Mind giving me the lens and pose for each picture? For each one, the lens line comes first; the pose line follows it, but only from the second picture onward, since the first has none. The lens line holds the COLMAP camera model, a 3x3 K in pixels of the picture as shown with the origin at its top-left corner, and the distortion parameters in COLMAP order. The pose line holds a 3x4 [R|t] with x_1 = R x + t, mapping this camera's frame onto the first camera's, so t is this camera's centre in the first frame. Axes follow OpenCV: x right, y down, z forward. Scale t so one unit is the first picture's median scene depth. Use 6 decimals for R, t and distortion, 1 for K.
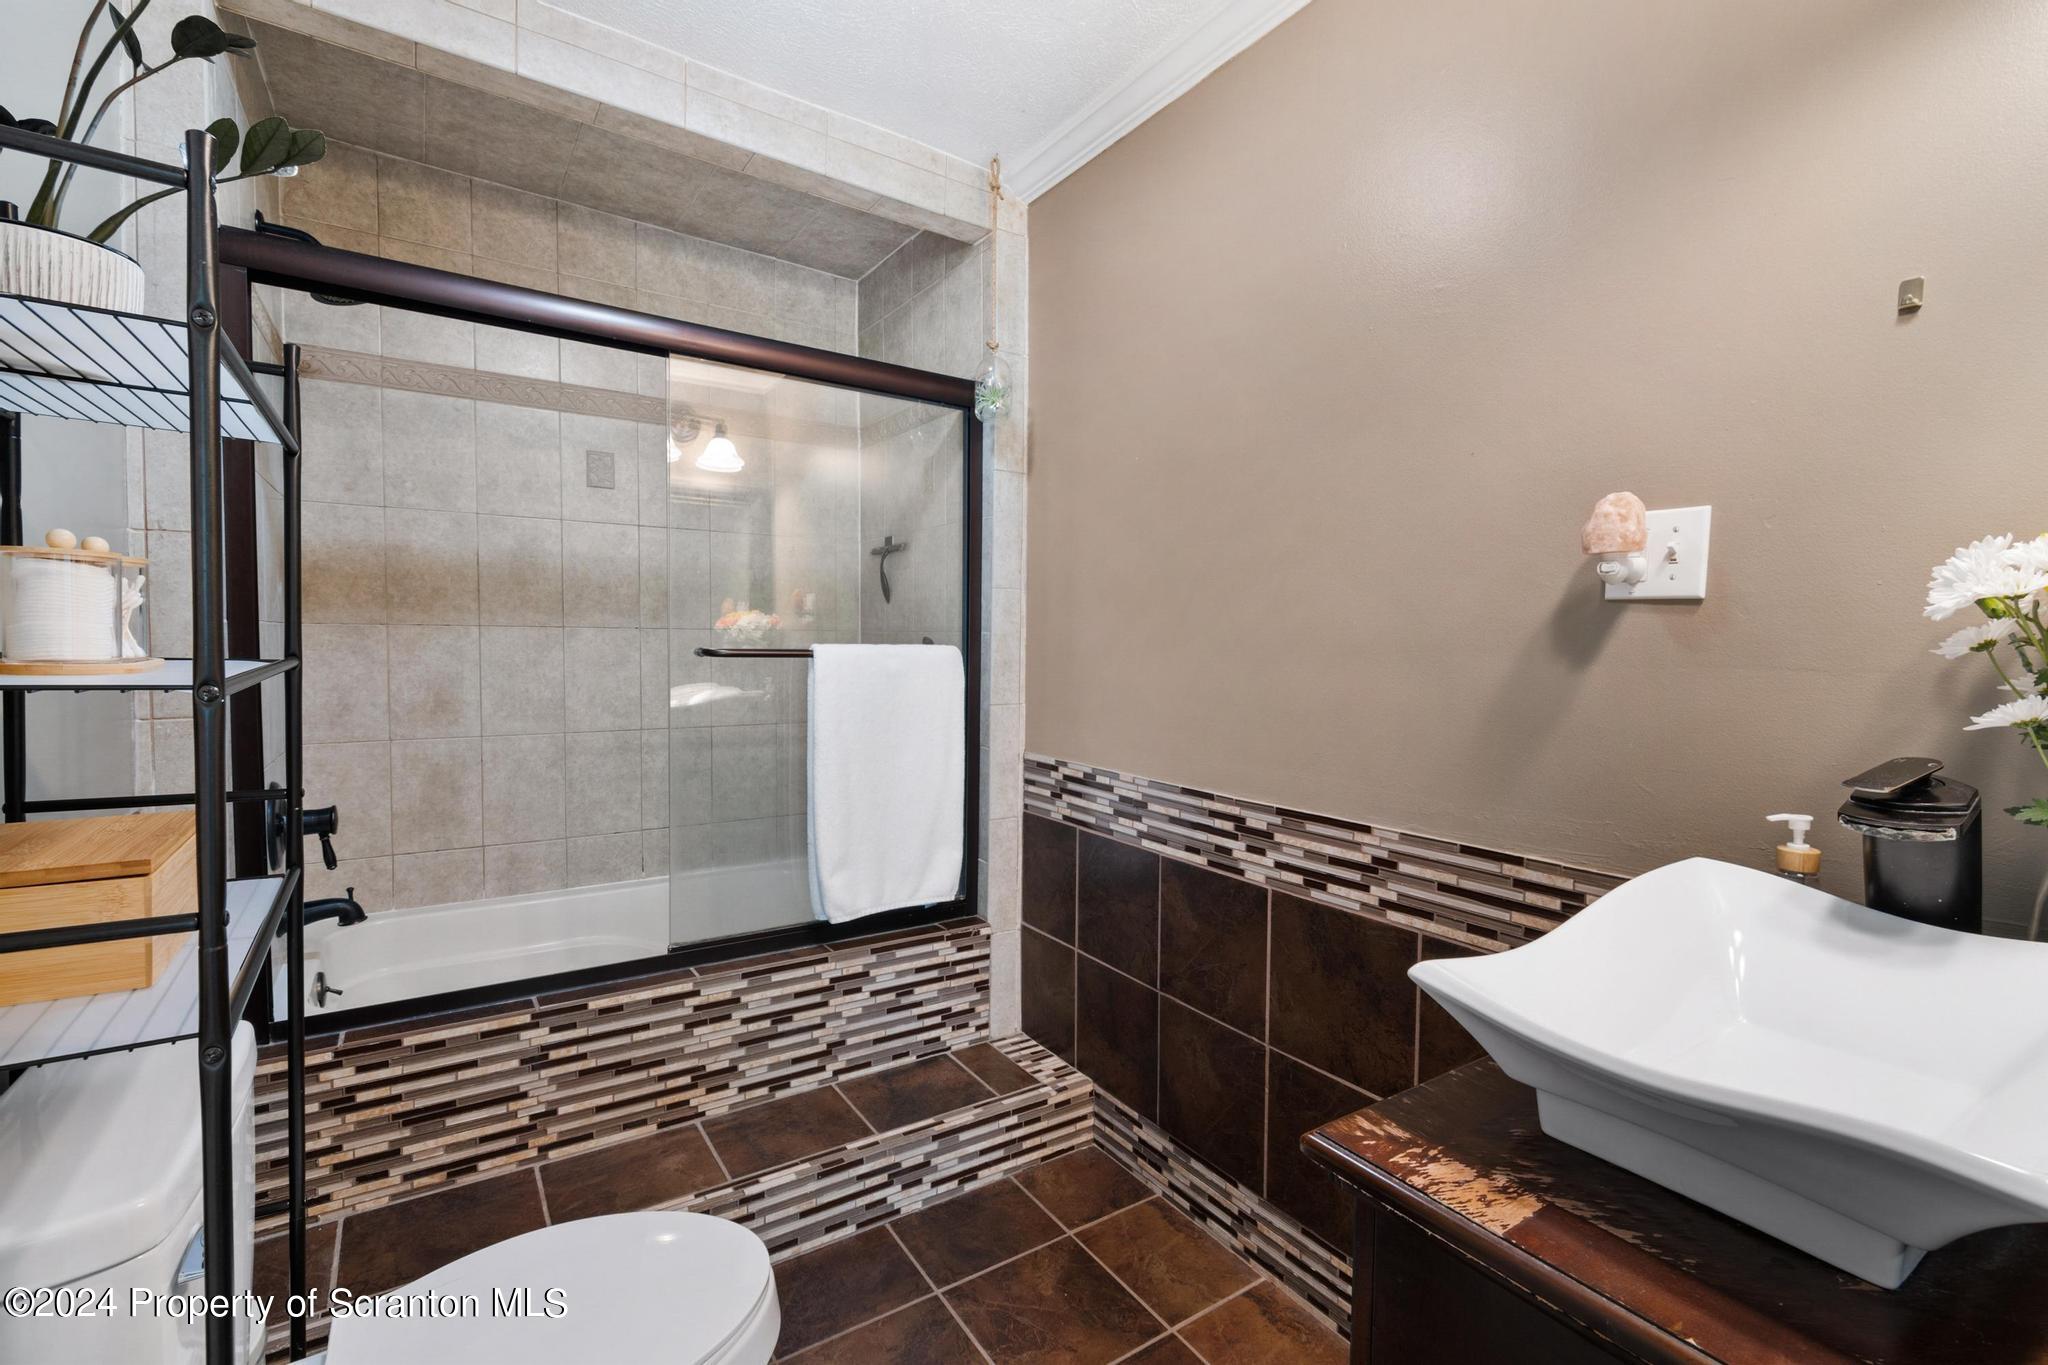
lens RADIAL K [[905.9, 0, 1024.9], [0, 905.9, 675.1], [0, 0, 1]] dist [0.010851, -0.004464]
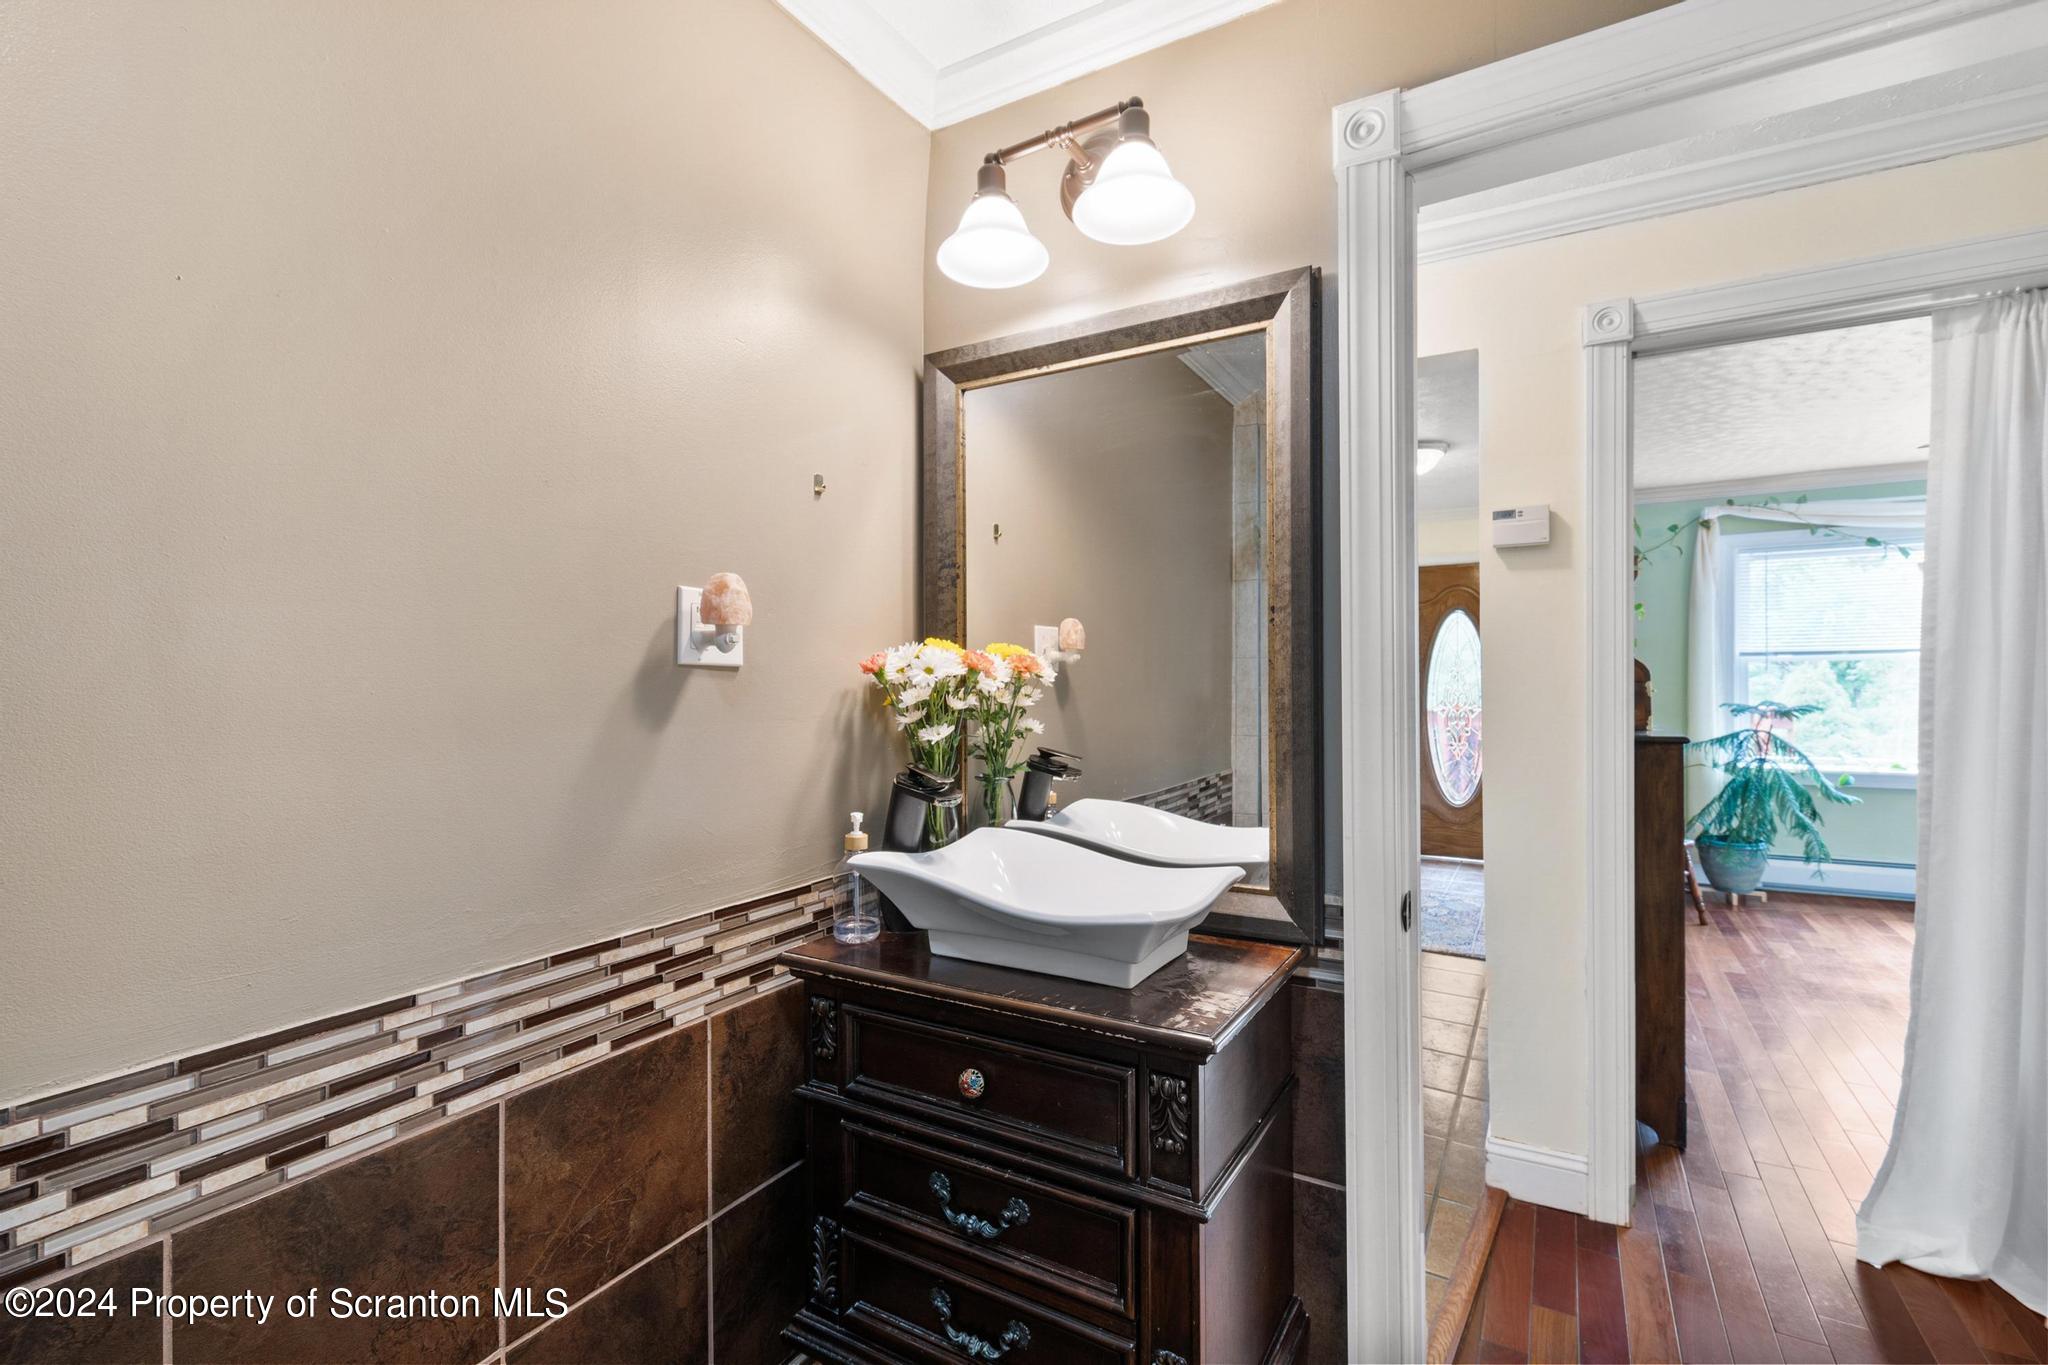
lens RADIAL K [[905.9, 0, 1023.2], [0, 905.9, 678.7], [0, 0, 1]] dist [0.010851, -0.004464]
pose [[-0.432316, 0.004041, 0.901713, -0.403346], [0.047660, 0.998695, 0.018374, -0.052946], [-0.900462, 0.050919, -0.431944, 0.870313]]
